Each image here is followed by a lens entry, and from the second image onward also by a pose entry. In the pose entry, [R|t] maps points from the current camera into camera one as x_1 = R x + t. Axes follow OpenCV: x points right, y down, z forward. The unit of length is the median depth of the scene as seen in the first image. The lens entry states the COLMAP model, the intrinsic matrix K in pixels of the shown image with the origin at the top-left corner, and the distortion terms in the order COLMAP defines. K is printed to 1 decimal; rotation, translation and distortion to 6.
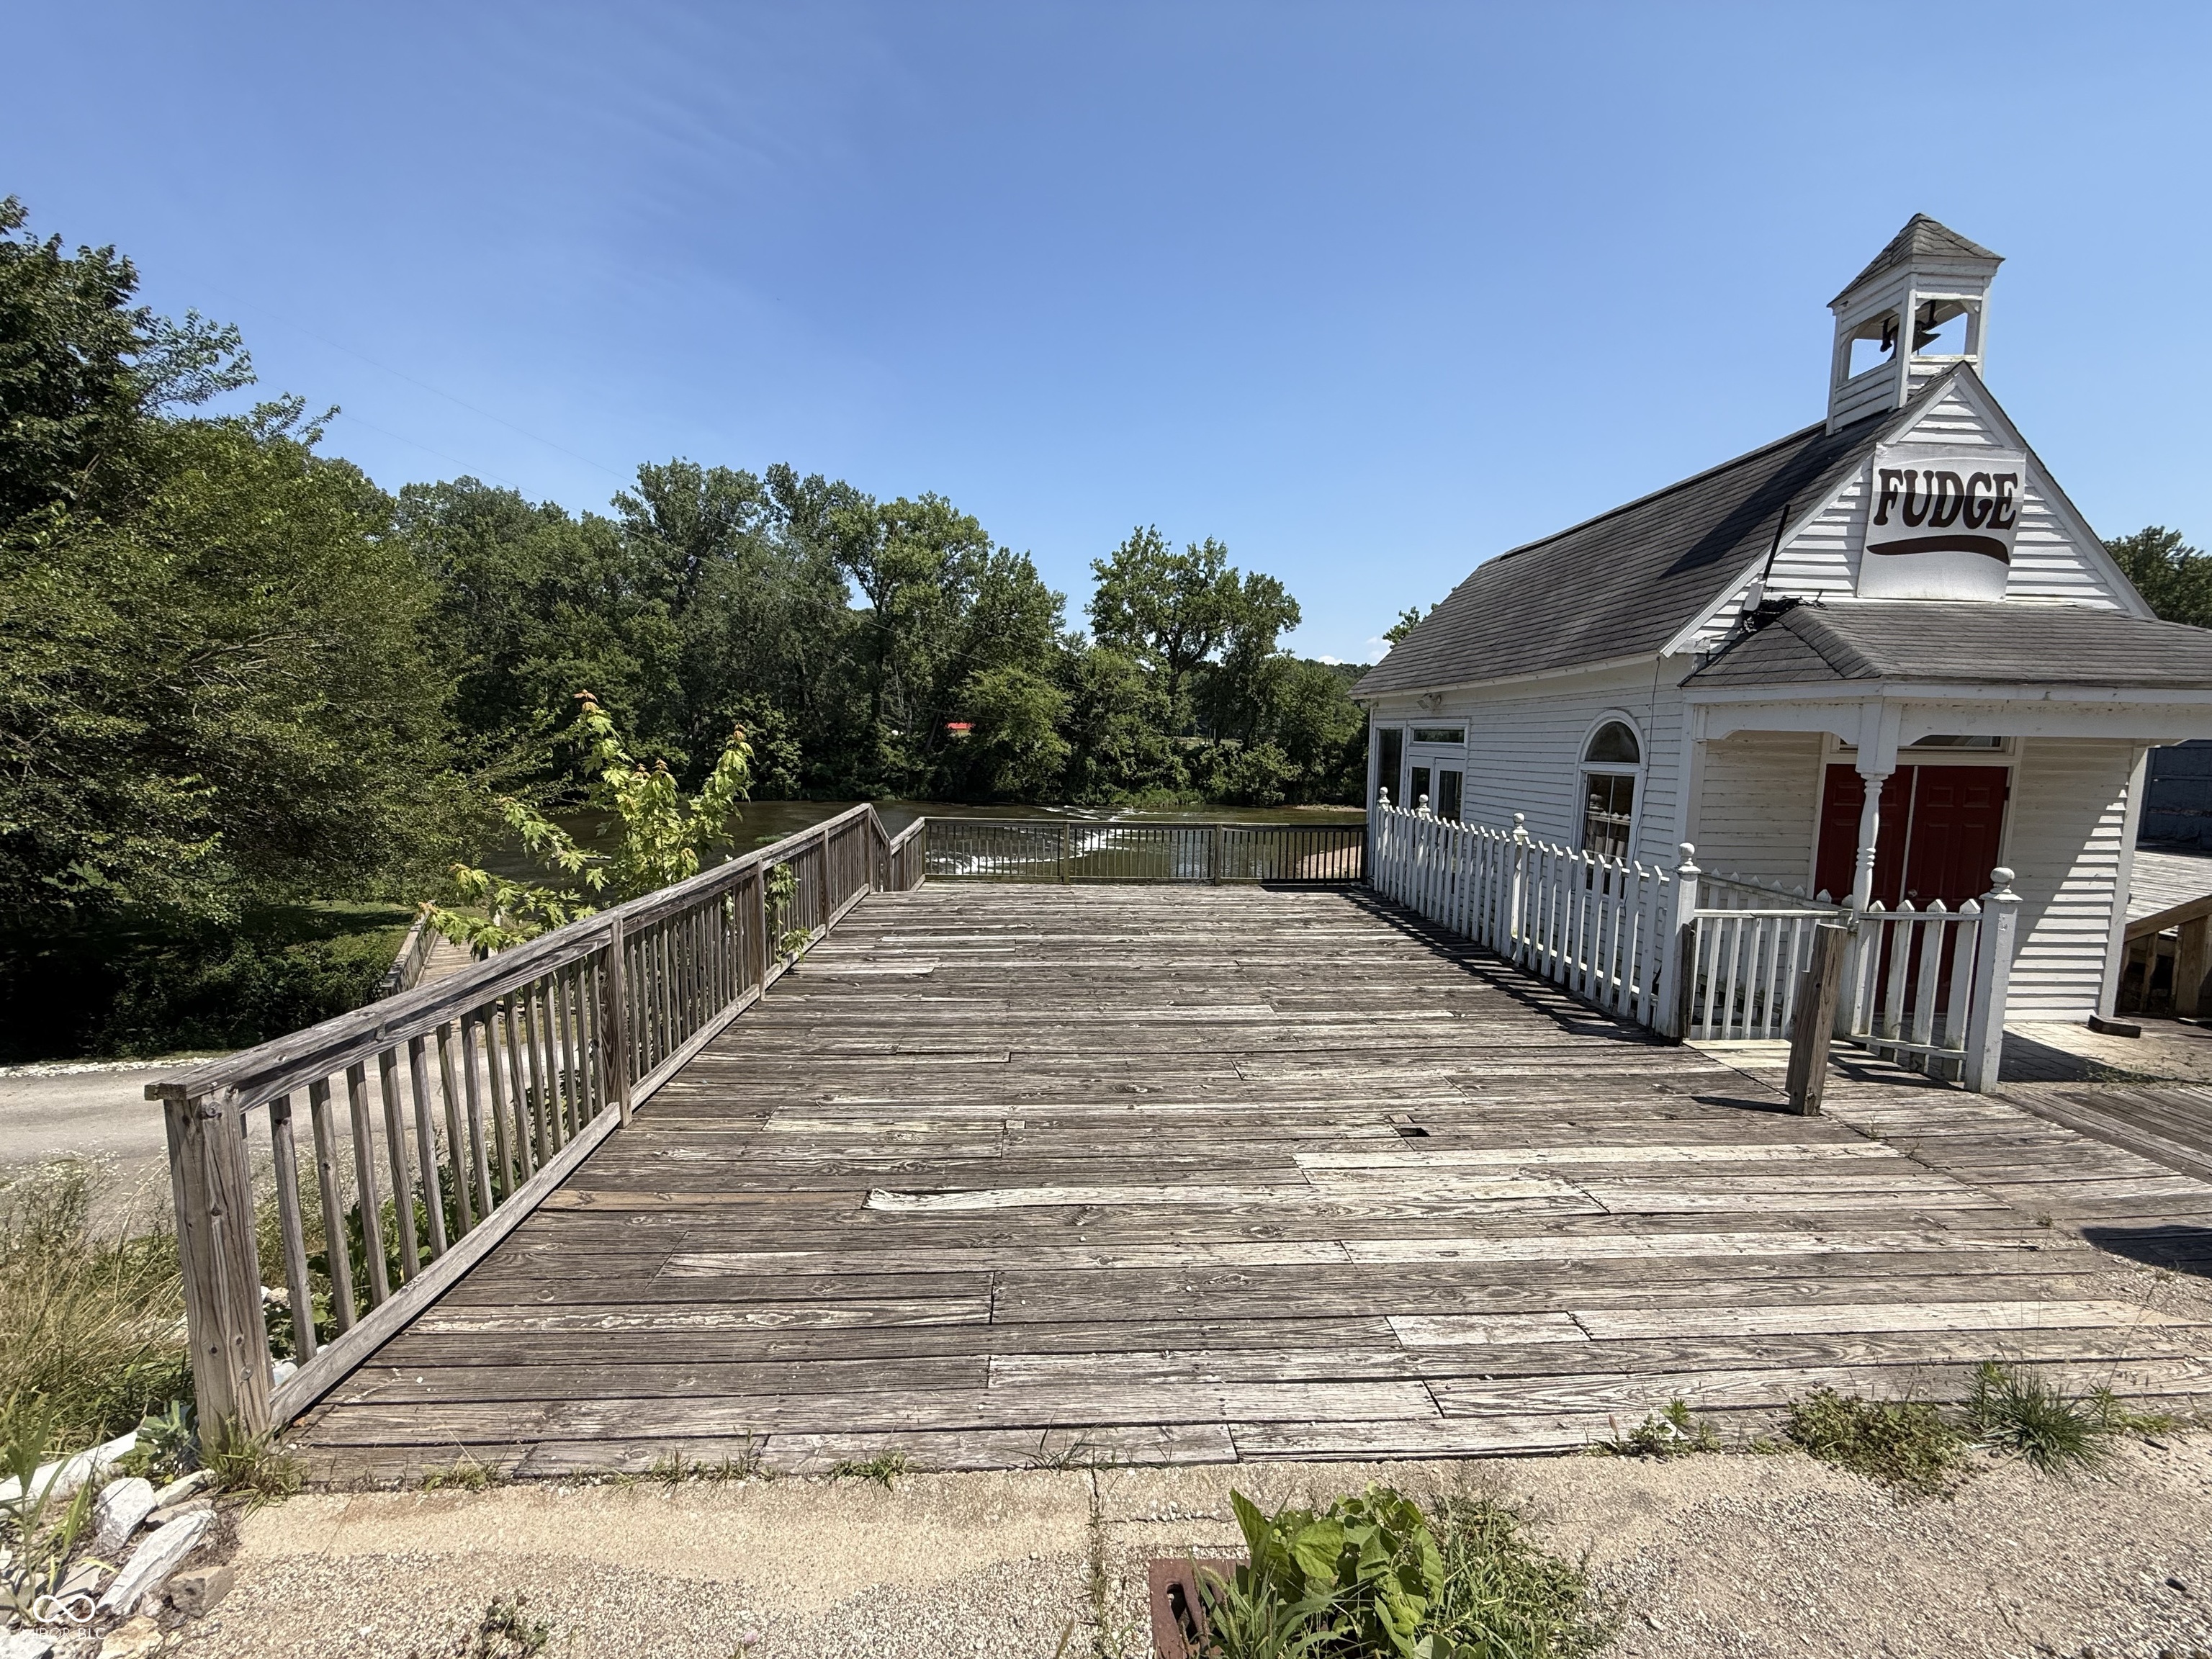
lens RADIAL K [[879.9, 0, 1100.3], [0, 879.9, 826.9], [0, 0, 1]] dist [-0.001035, 0.000200]
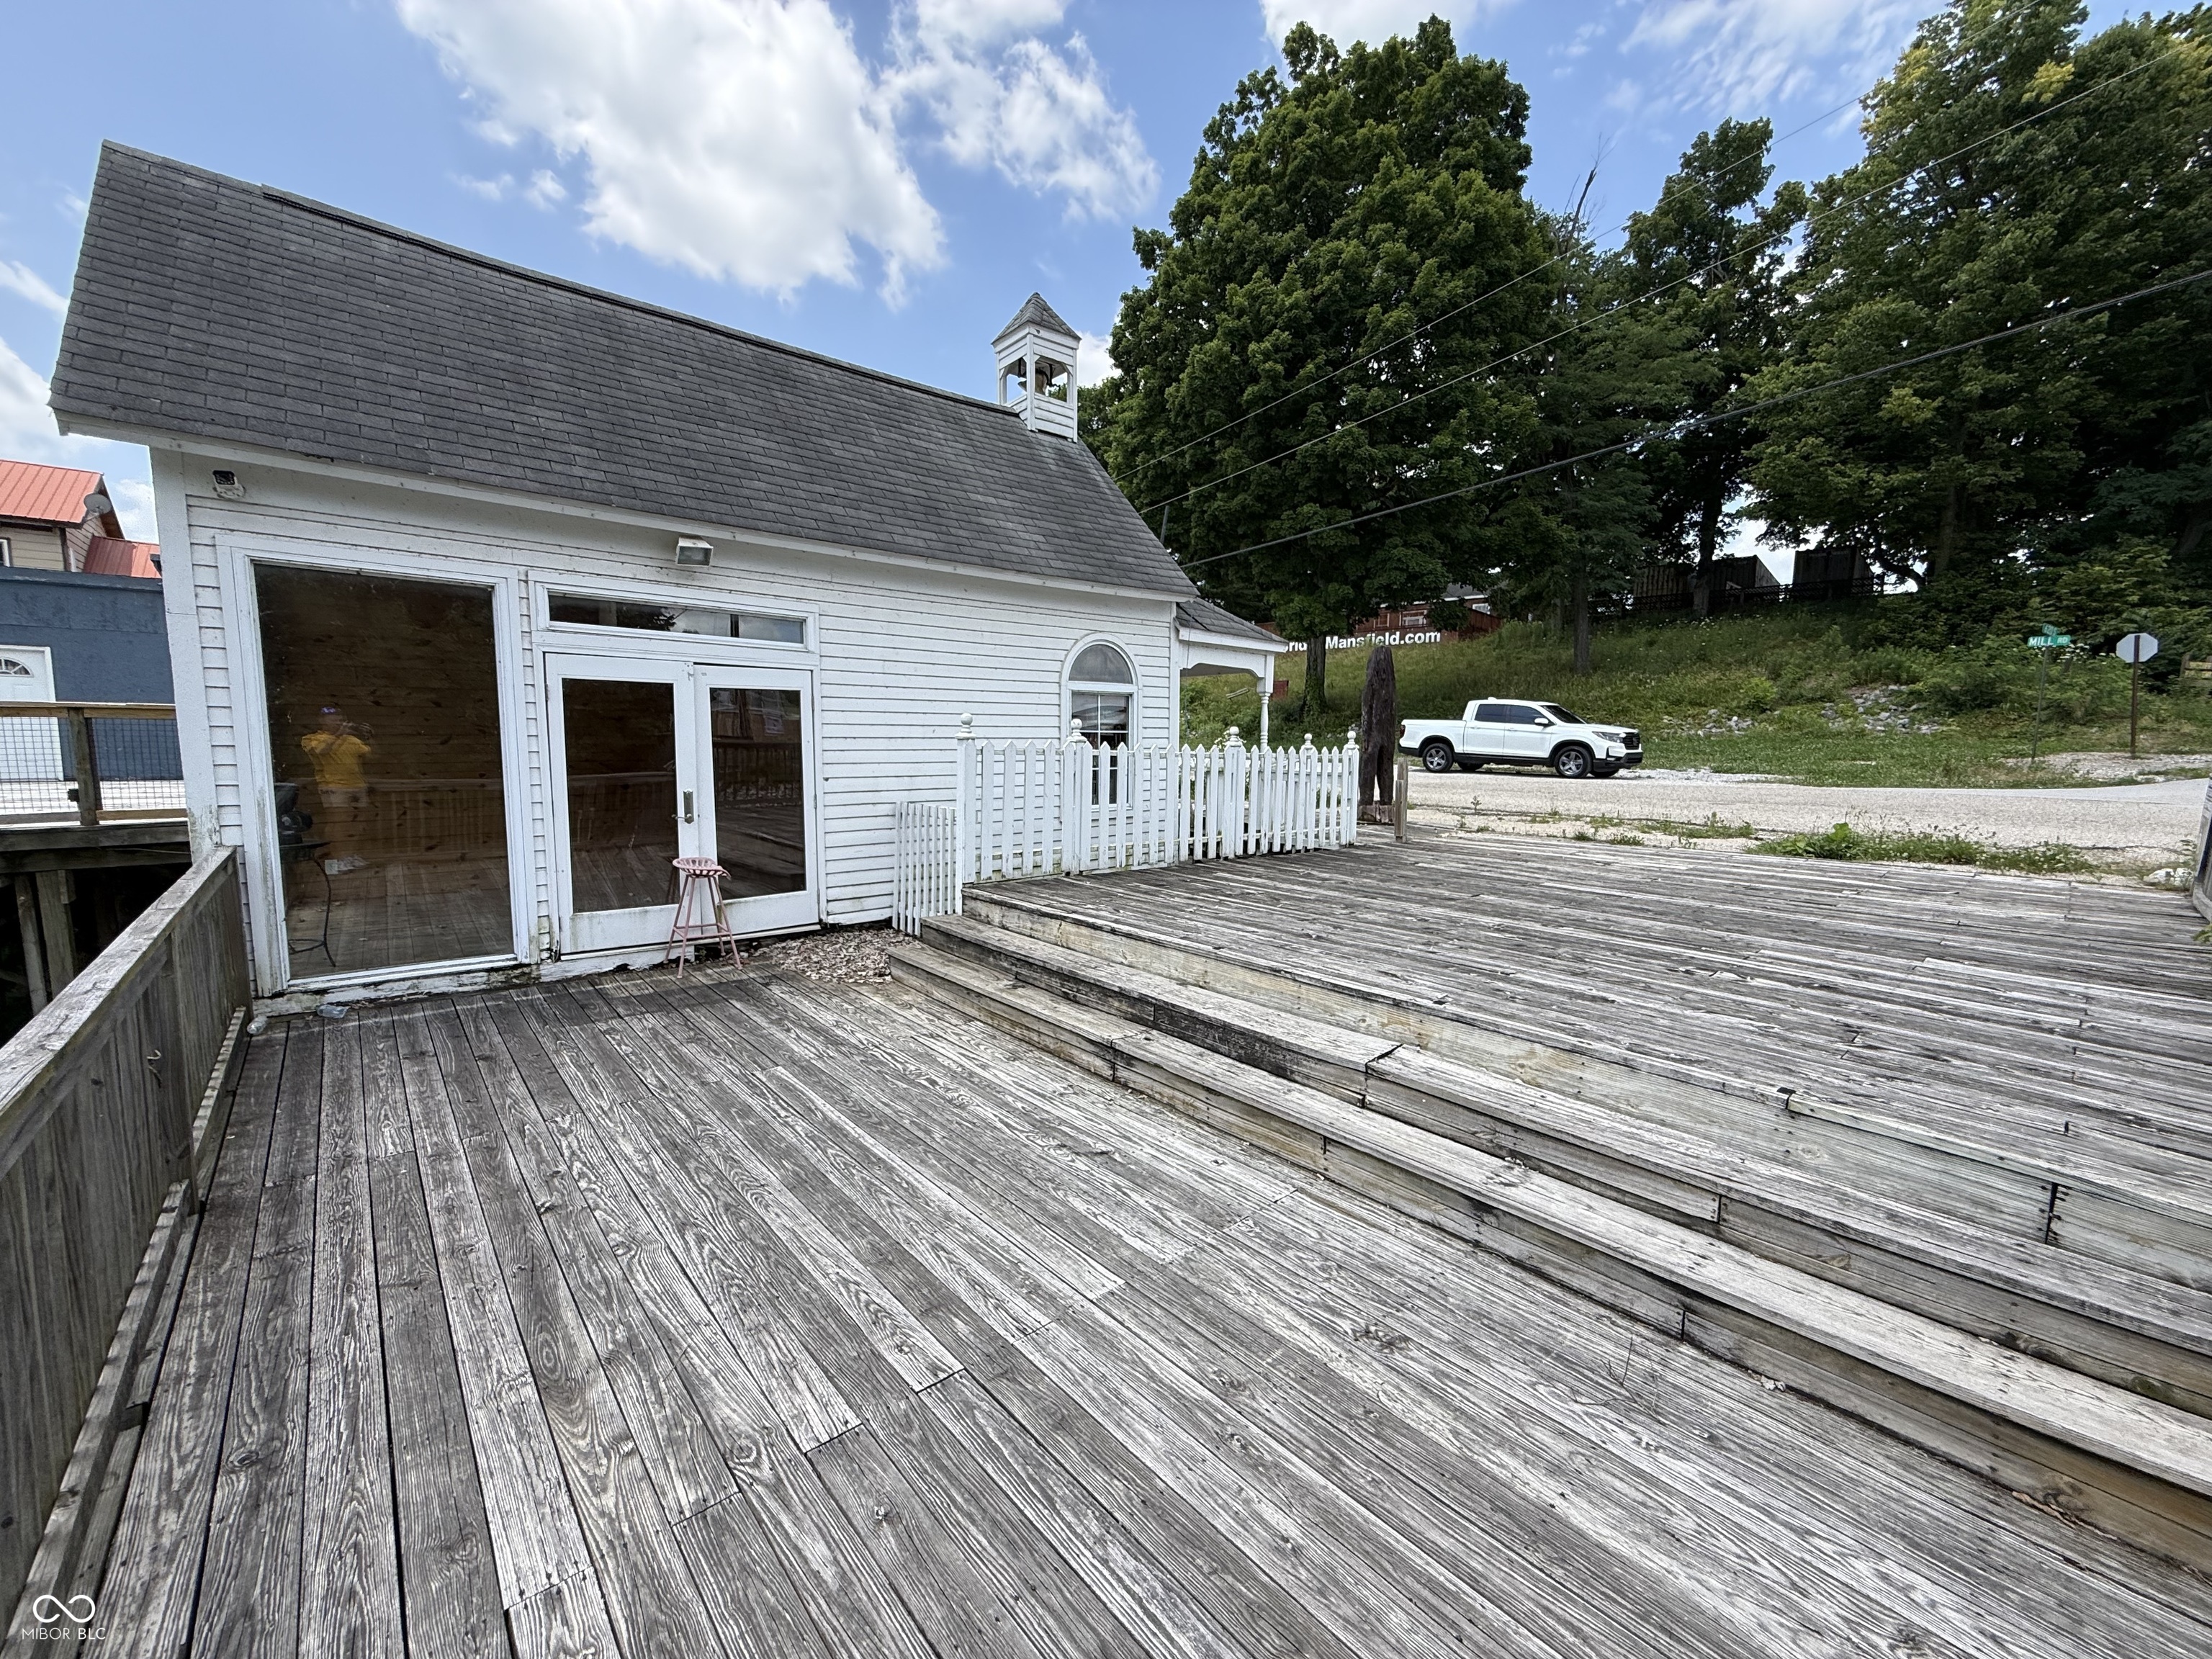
lens RADIAL K [[881.6, 0, 1099.3], [0, 881.6, 827.4], [0, 0, 1]] dist [-0.000639, -0.000077]
pose [[-0.608751, -0.103266, 0.786612, -0.332194], [0.058066, 0.983034, 0.173989, -0.100873], [-0.791233, 0.151591, -0.592427, 1.942680]]
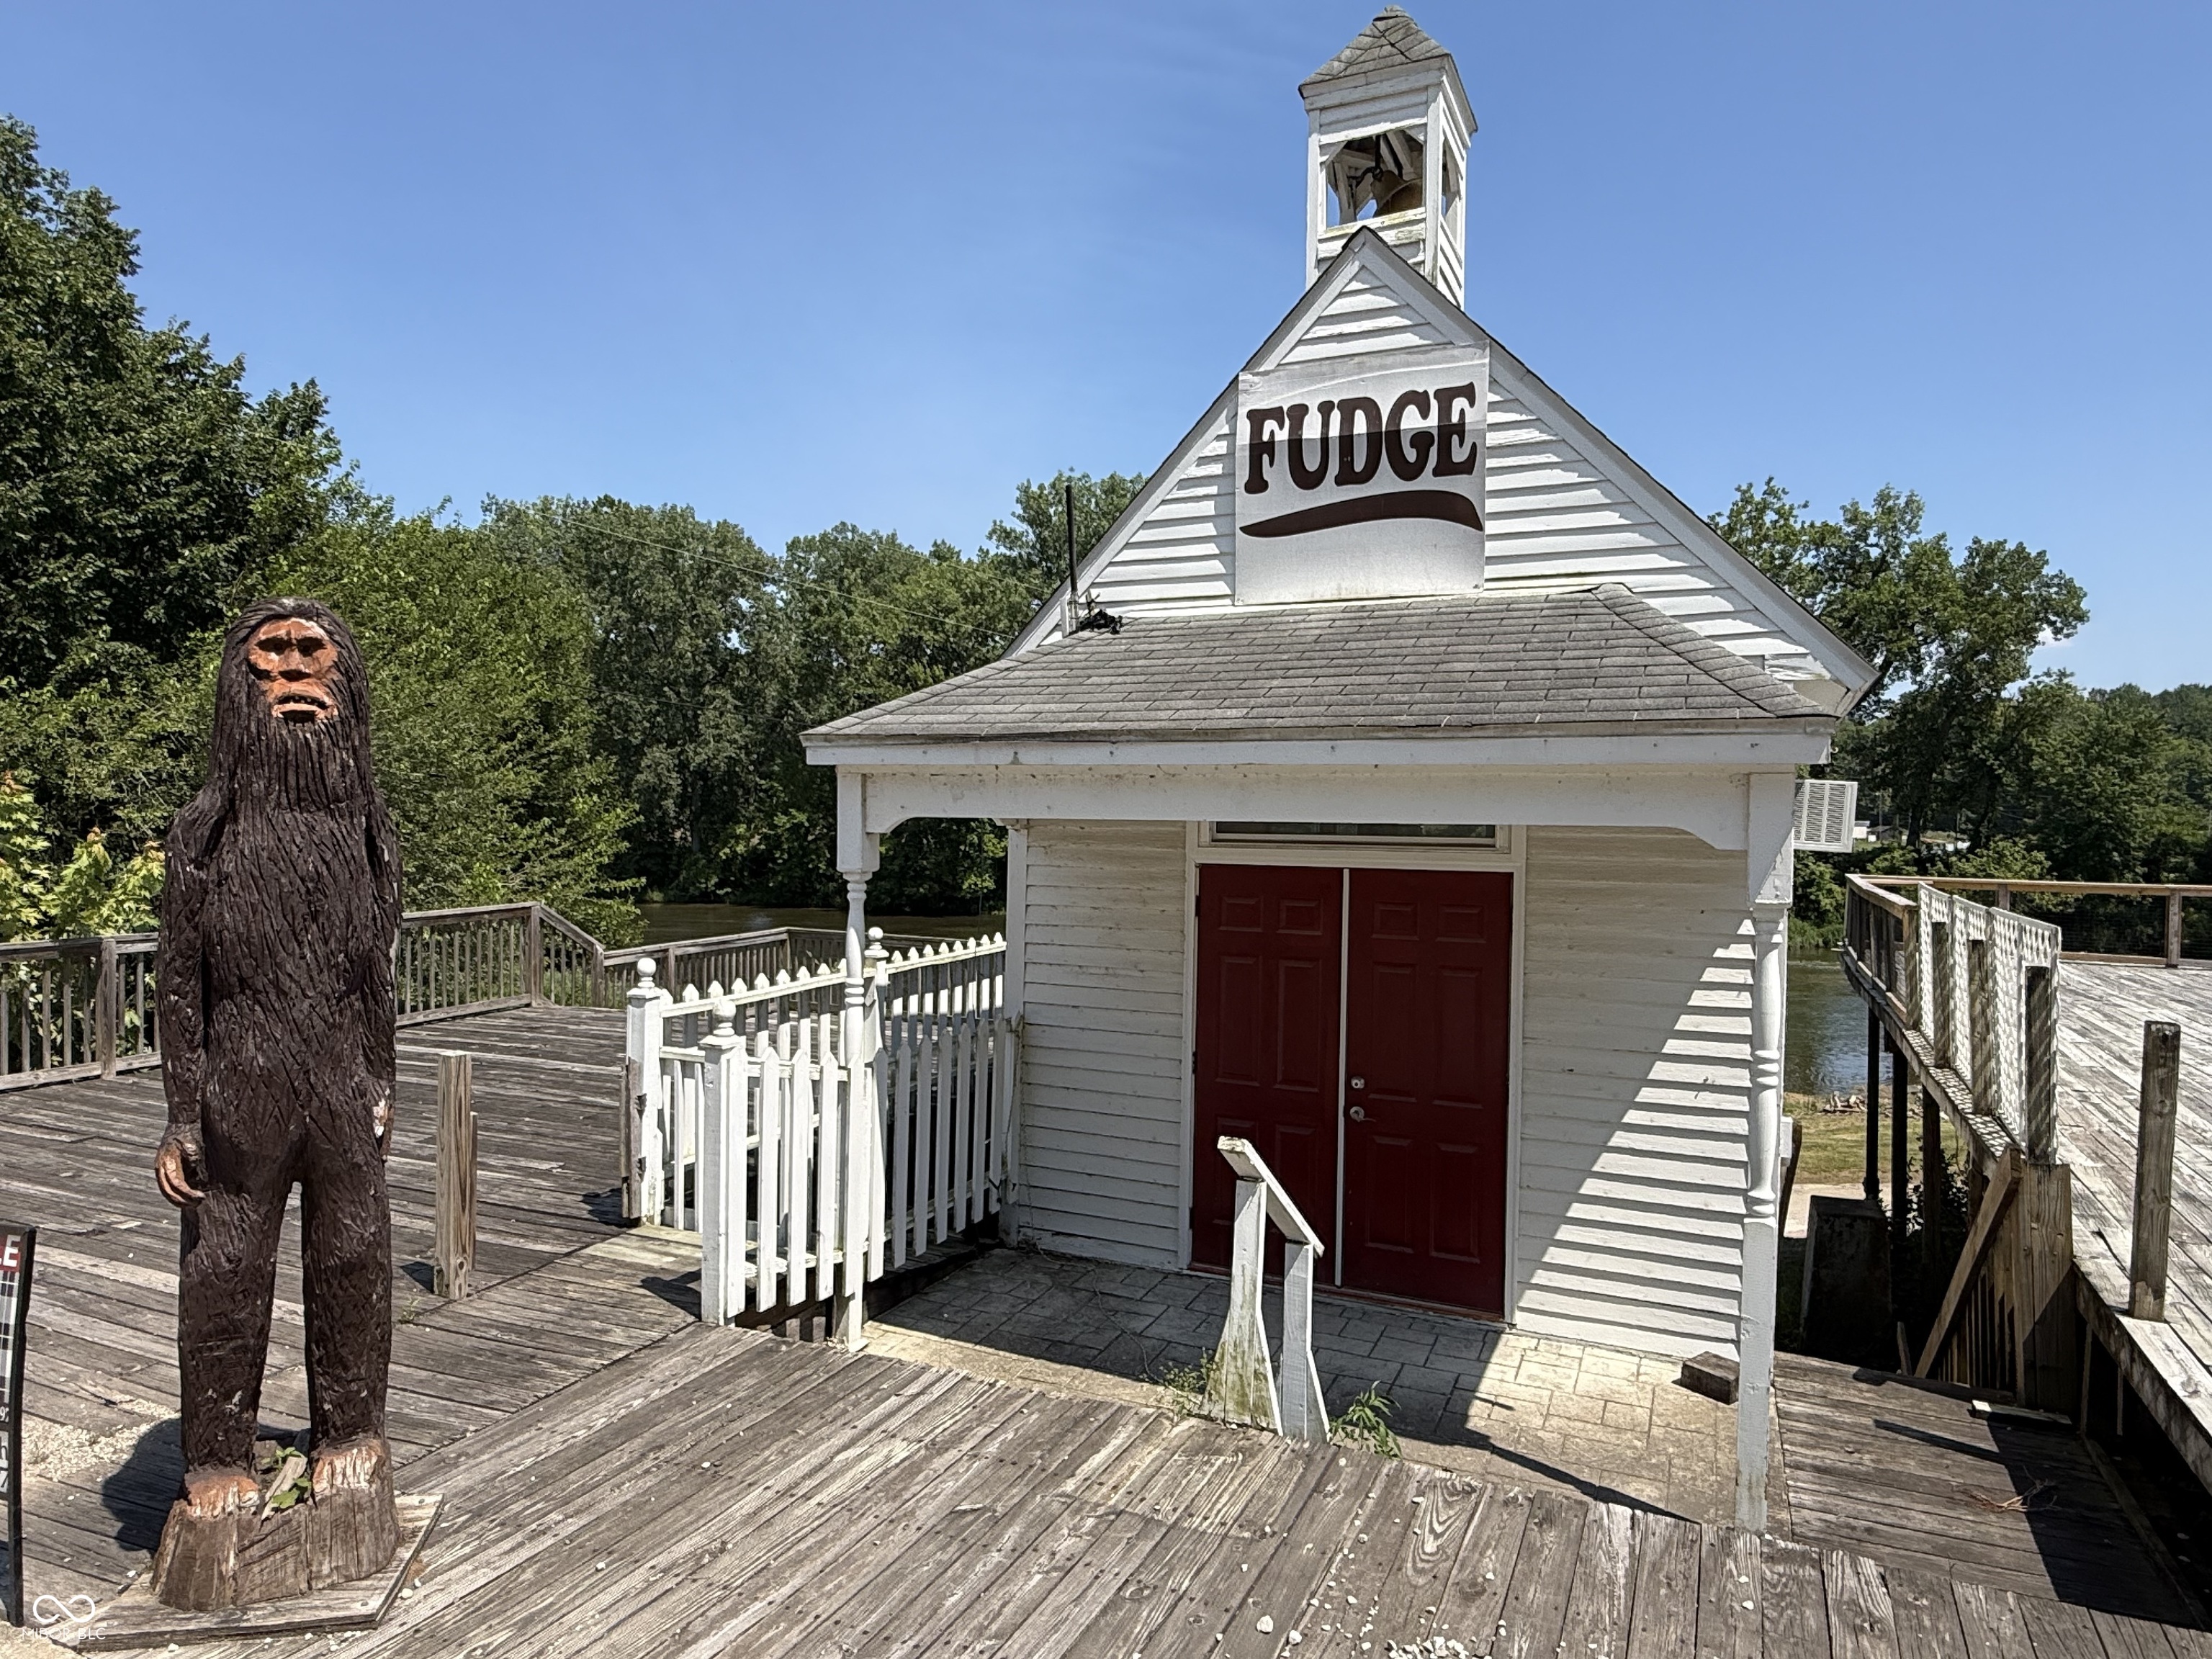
lens RADIAL K [[1351.1, 0, 1106.0], [0, 1351.1, 829.5], [0, 0, 1]] dist [-0.003224, -0.001243]
pose [[0.885408, -0.000502, -0.464814, 1.240833], [-0.047628, 0.994638, -0.091799, -0.003627], [0.462368, 0.103418, 0.880637, 0.105883]]
